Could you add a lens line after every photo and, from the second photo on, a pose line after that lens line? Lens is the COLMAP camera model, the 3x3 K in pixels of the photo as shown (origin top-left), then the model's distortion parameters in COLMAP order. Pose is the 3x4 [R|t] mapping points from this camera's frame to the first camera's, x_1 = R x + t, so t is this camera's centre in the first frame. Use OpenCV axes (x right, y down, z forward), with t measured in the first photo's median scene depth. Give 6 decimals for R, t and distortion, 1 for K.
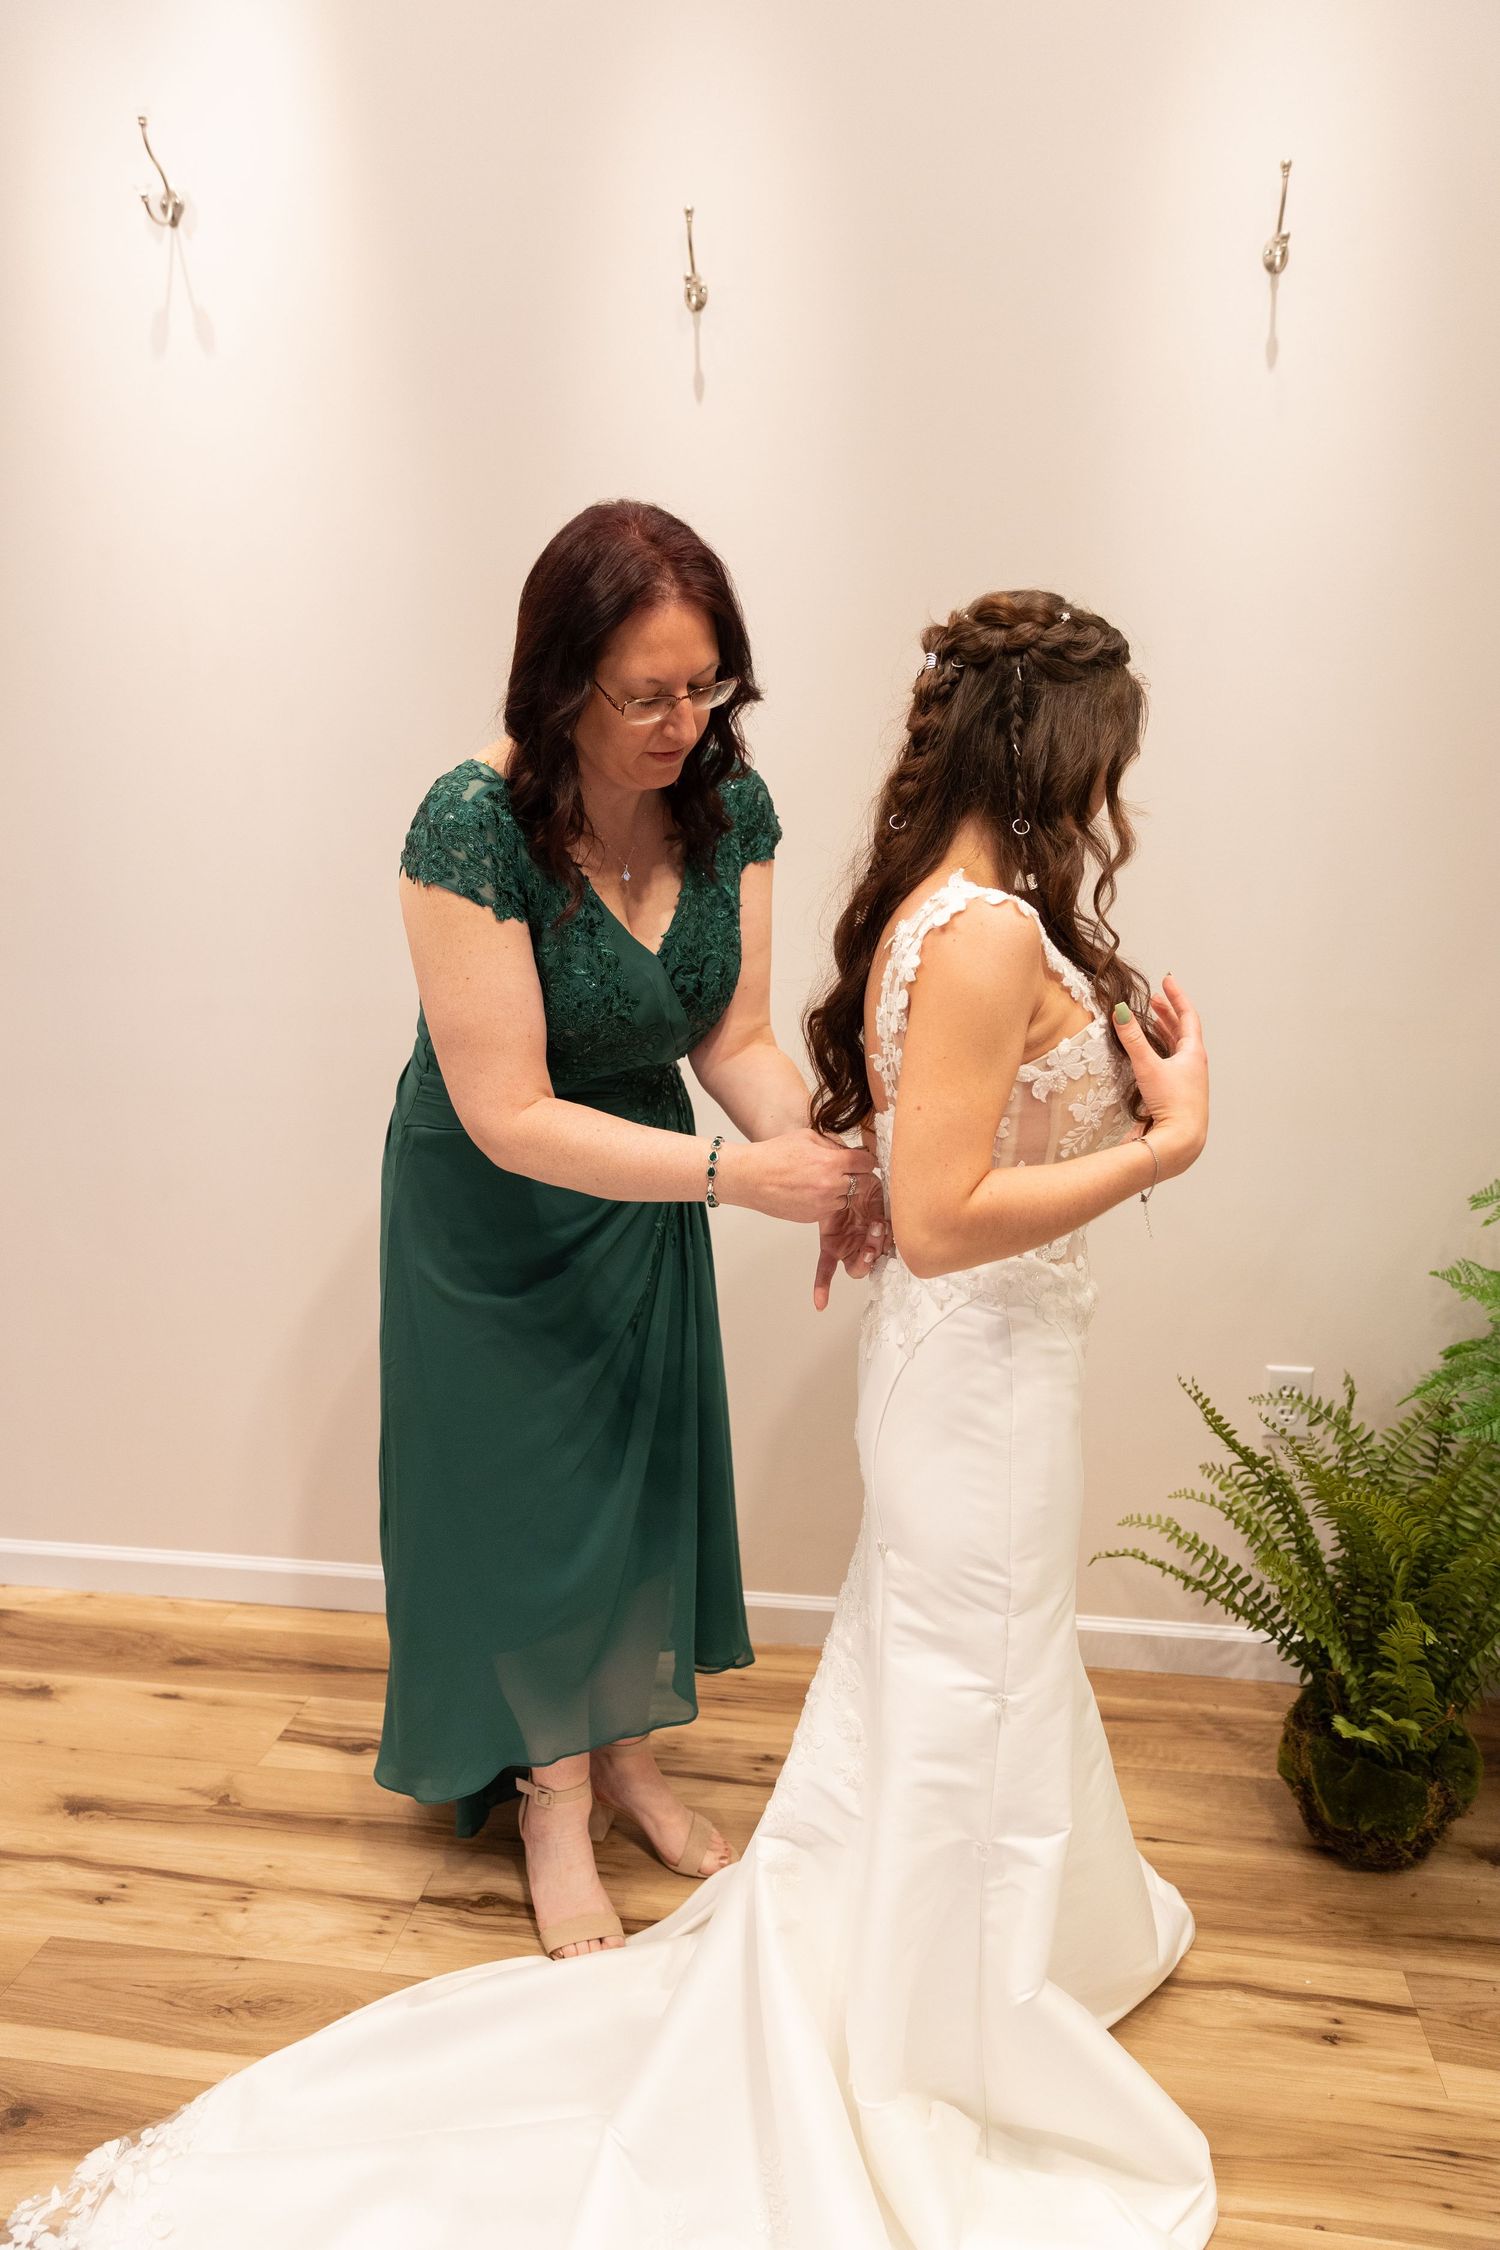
lens RADIAL K [[1438.5, 0, 745.2], [0, 1438.5, 1102.7], [0, 0, 1]] dist [-0.007013, 0.004652]
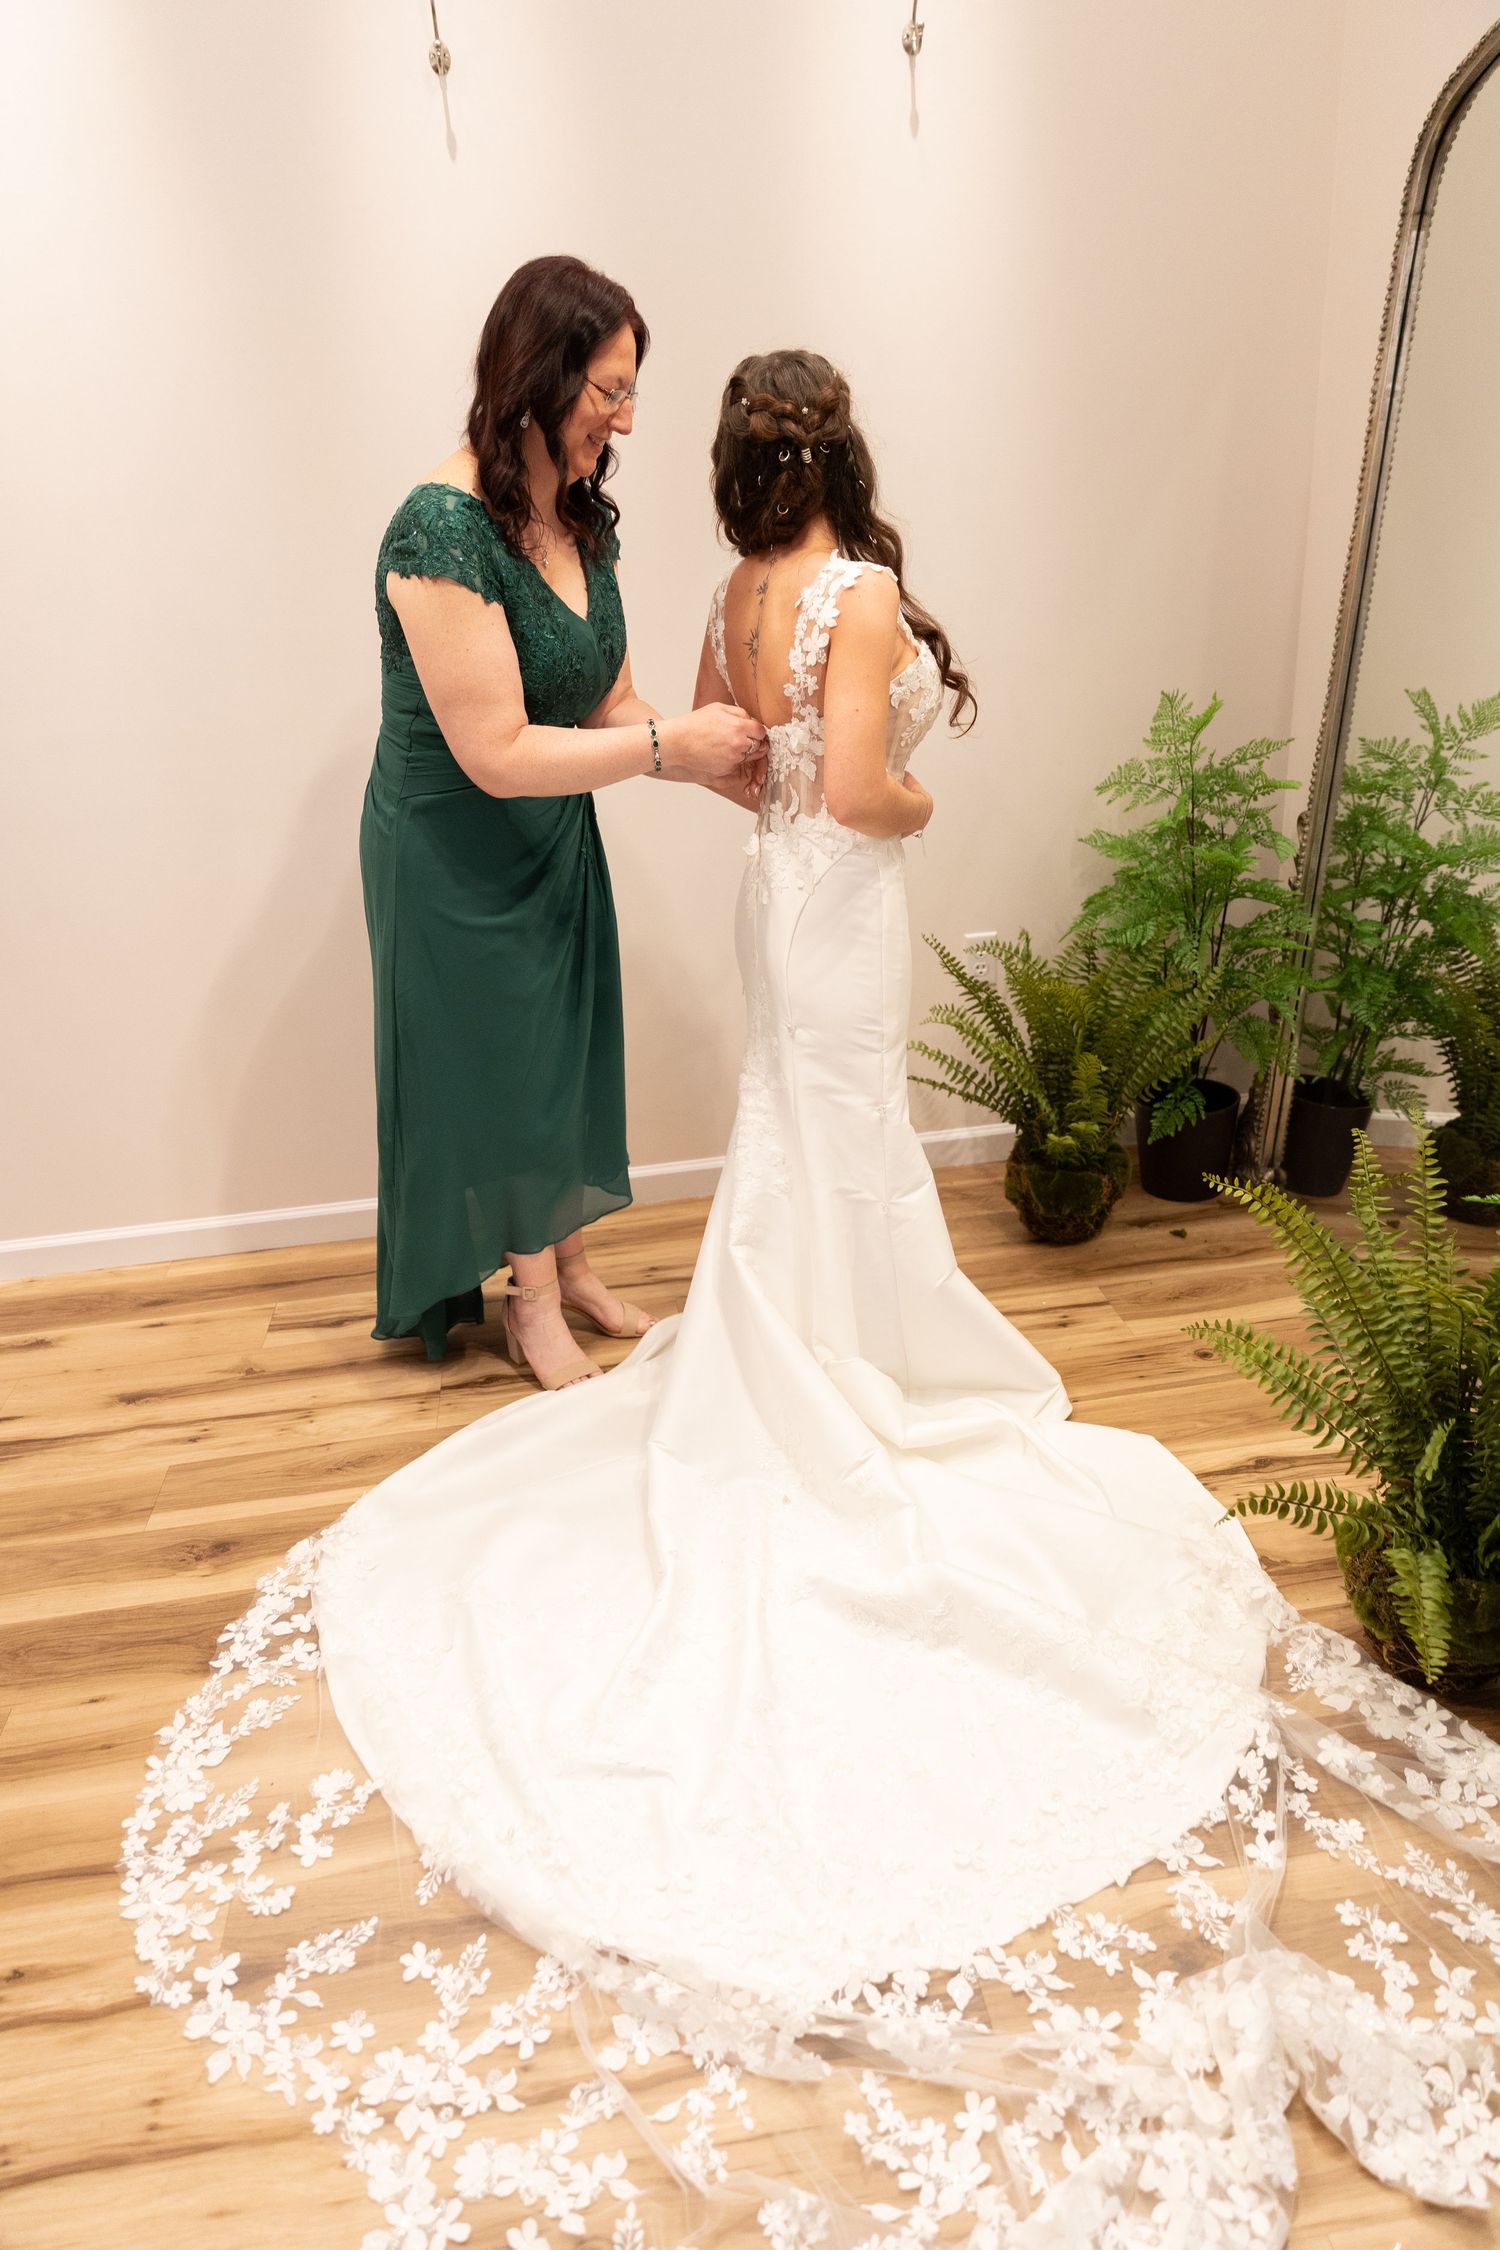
lens RADIAL K [[1438.5, 0, 739.1], [0, 1438.5, 1132.6], [0, 0, 1]] dist [-0.007013, 0.004652]
pose [[0.949848, -0.157864, 0.269941, -0.288877], [0.107159, 0.975273, 0.193288, 0.091506], [-0.293780, -0.154668, 0.943277, -0.313865]]
